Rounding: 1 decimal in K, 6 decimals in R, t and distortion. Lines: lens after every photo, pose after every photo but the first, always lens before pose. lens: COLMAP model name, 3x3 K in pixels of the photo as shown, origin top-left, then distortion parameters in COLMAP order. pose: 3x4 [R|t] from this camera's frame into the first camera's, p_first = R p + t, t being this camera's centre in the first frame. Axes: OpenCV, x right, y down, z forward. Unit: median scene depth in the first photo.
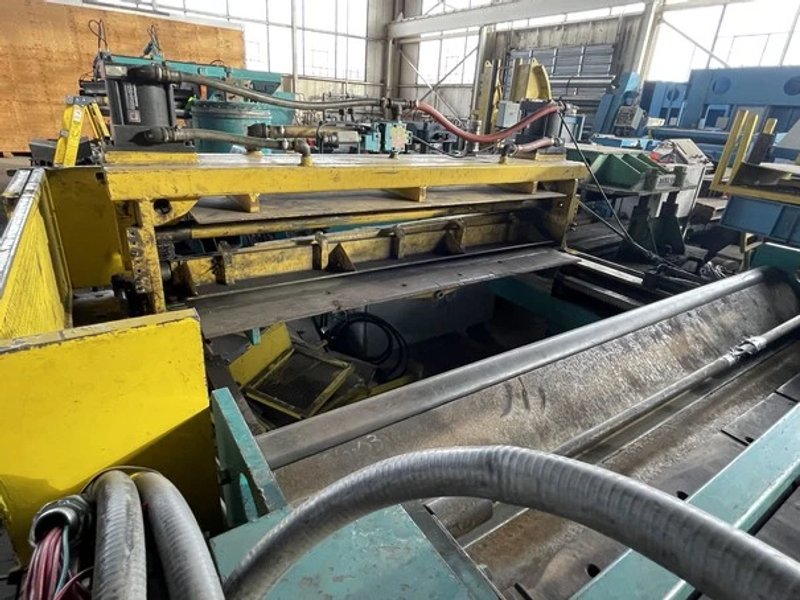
lens RADIAL K [[447.7, 0, 400.0], [0, 447.7, 300.0], [0, 0, 1]] dist [-0.038270, 0.029828]
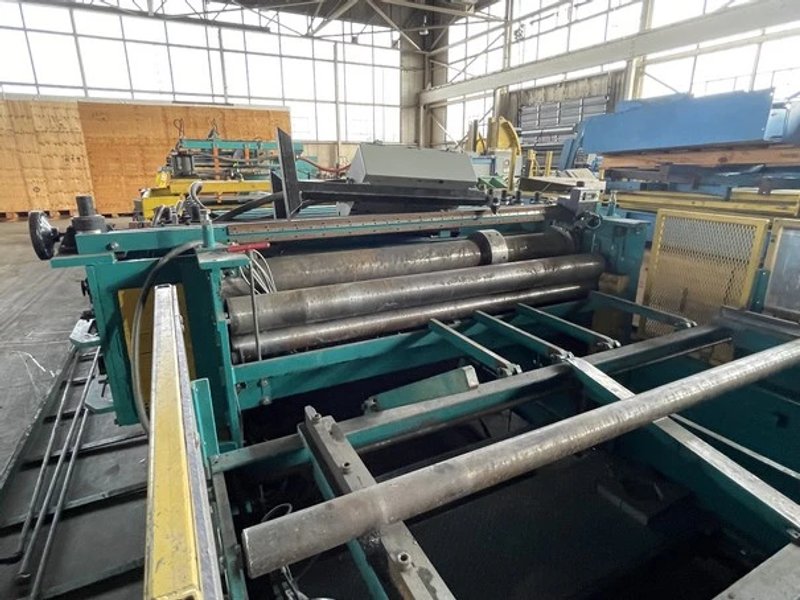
lens RADIAL K [[447.7, 0, 400.0], [0, 447.7, 300.0], [0, 0, 1]] dist [-0.007096, -0.000620]
pose [[0.991073, -0.025780, -0.130802, 0.079926], [0.010599, 0.993256, -0.115457, 0.053900], [0.132897, 0.113040, 0.984663, -0.107448]]
